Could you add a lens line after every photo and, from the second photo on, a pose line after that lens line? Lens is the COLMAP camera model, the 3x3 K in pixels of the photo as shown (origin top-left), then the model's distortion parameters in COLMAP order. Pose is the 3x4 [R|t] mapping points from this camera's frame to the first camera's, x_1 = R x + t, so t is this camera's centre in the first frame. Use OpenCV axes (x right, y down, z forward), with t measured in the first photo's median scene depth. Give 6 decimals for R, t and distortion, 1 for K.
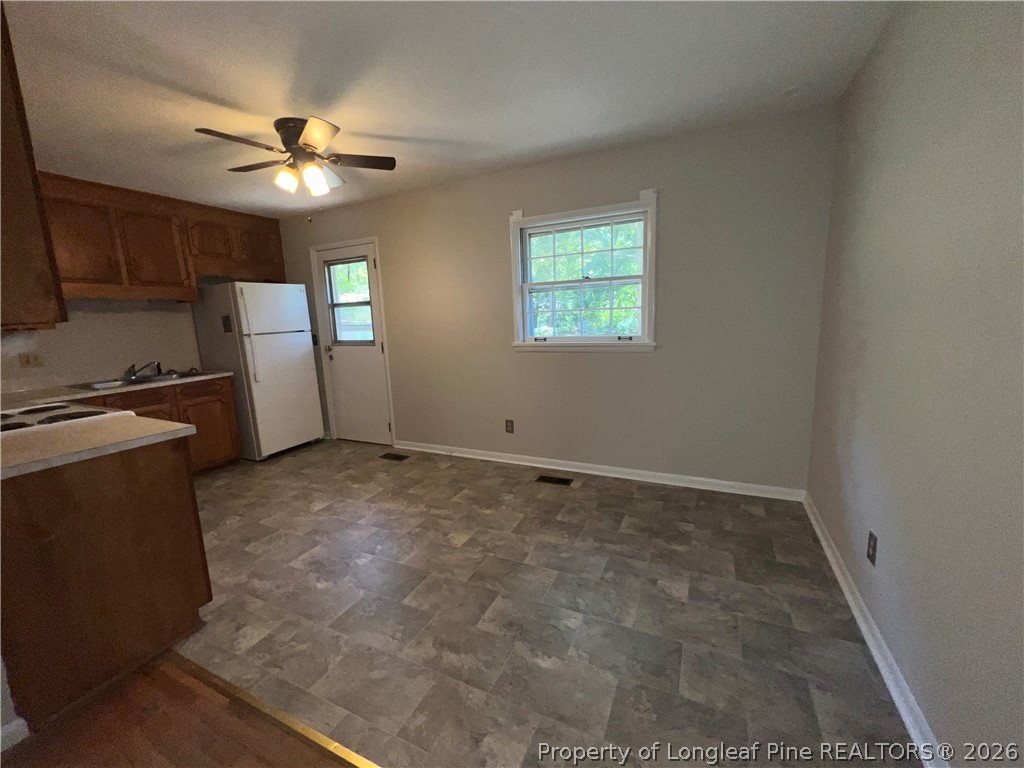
lens RADIAL K [[410.1, 0, 510.4], [0, 410.1, 384.2], [0, 0, 1]] dist [-0.001836, 0.000267]
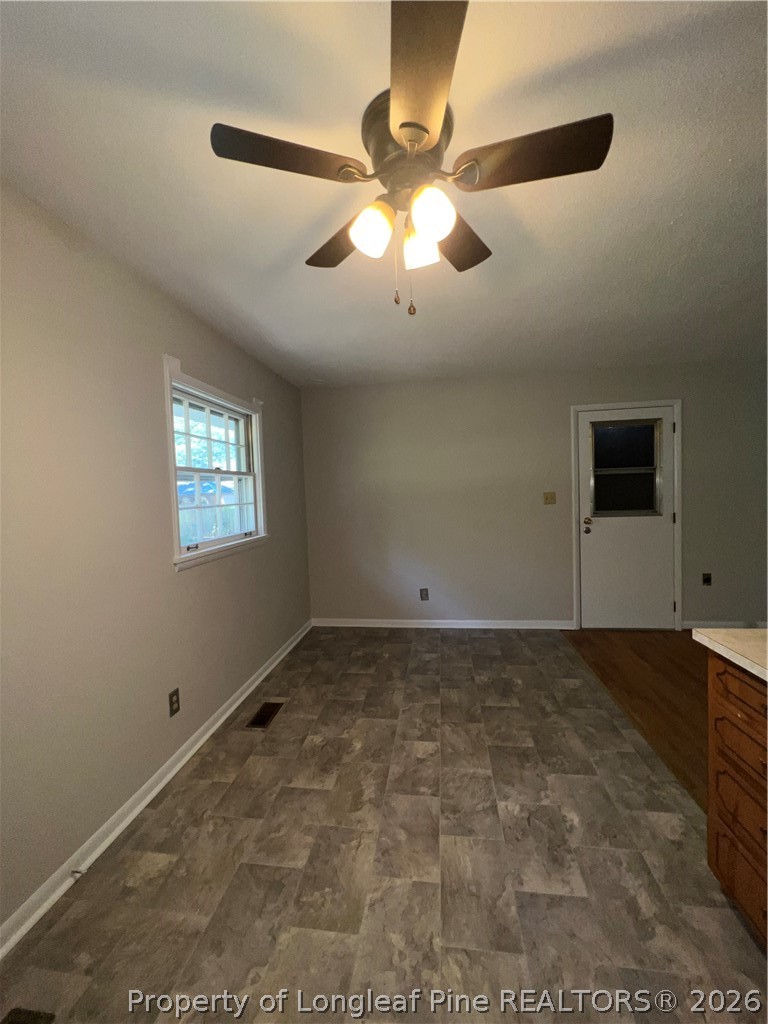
lens RADIAL K [[410.1, 0, 384.0], [0, 410.1, 512.0], [0, 0, 1]] dist [-0.001836, 0.000267]
pose [[-0.304624, -0.000790, 0.952472, -0.726220], [0.201436, 0.977327, 0.065235, -0.156328], [-0.930928, 0.211734, -0.297559, 0.944598]]
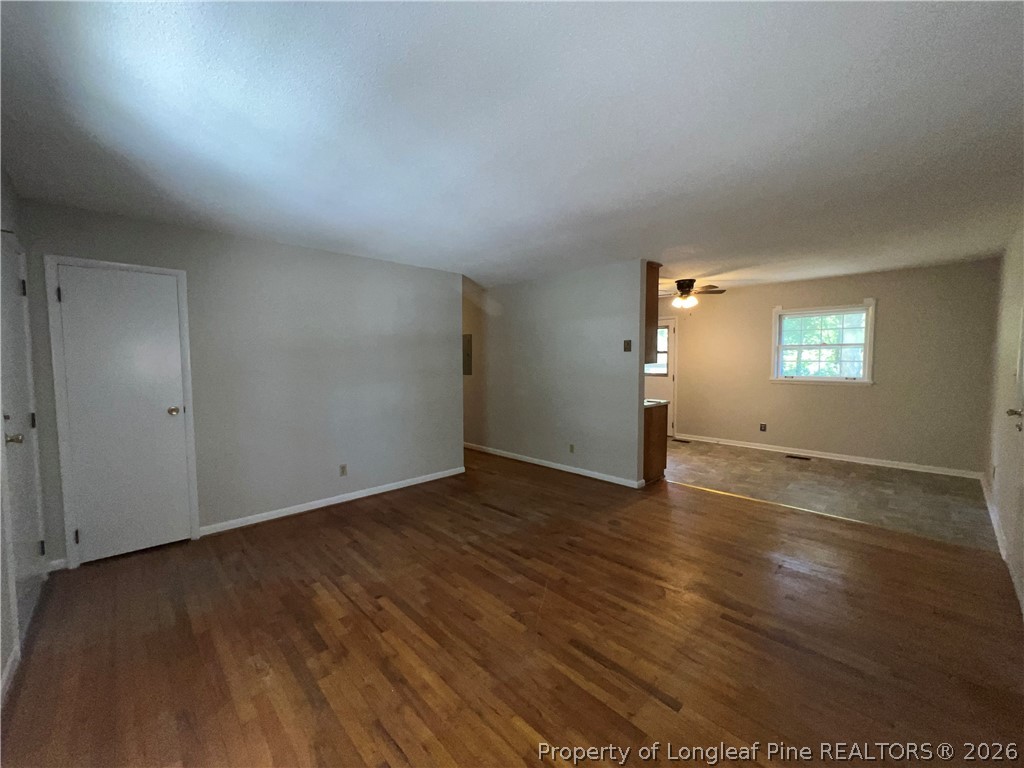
lens RADIAL K [[409.7, 0, 512.0], [0, 409.7, 384.0], [0, 0, 1]] dist [-0.001343, -0.000117]
pose [[0.936602, 0.053061, -0.346354, -0.445164], [-0.085159, 0.993301, -0.078113, 0.163540], [0.339889, 0.102656, 0.934846, -1.066813]]
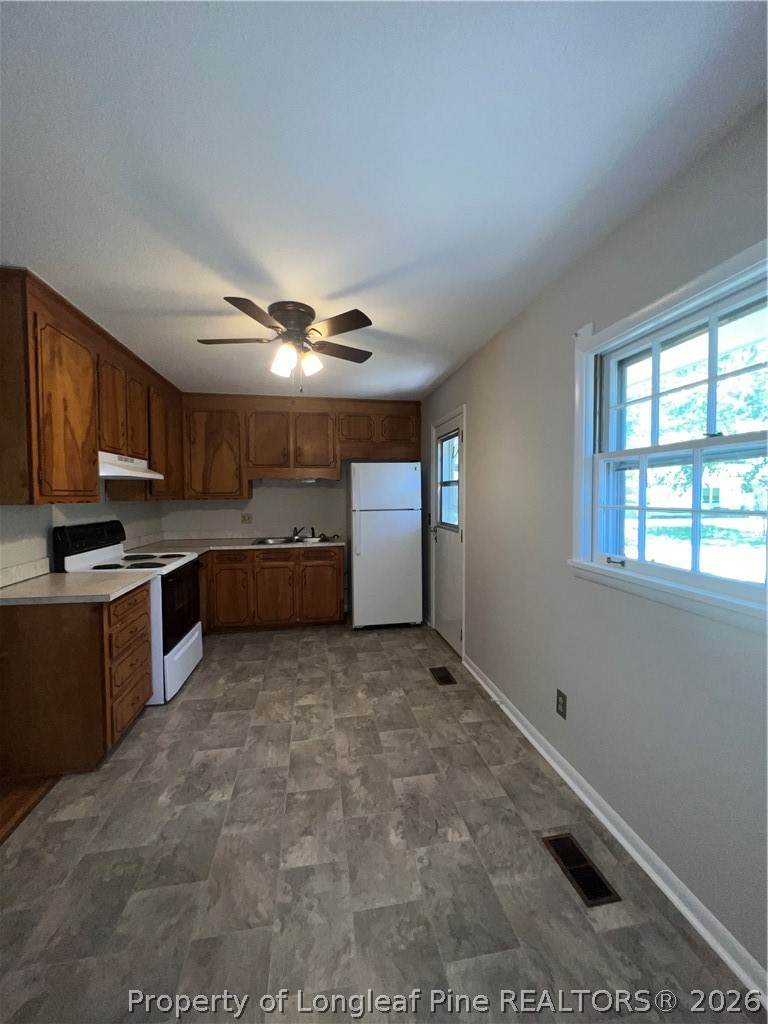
lens RADIAL K [[410.1, 0, 384.0], [0, 410.1, 512.0], [0, 0, 1]] dist [-0.001836, 0.000267]
pose [[0.579668, 0.071607, -0.811700, 0.330252], [-0.151599, 0.988217, -0.021084, -0.122663], [0.800626, 0.135275, 0.583694, 0.497713]]
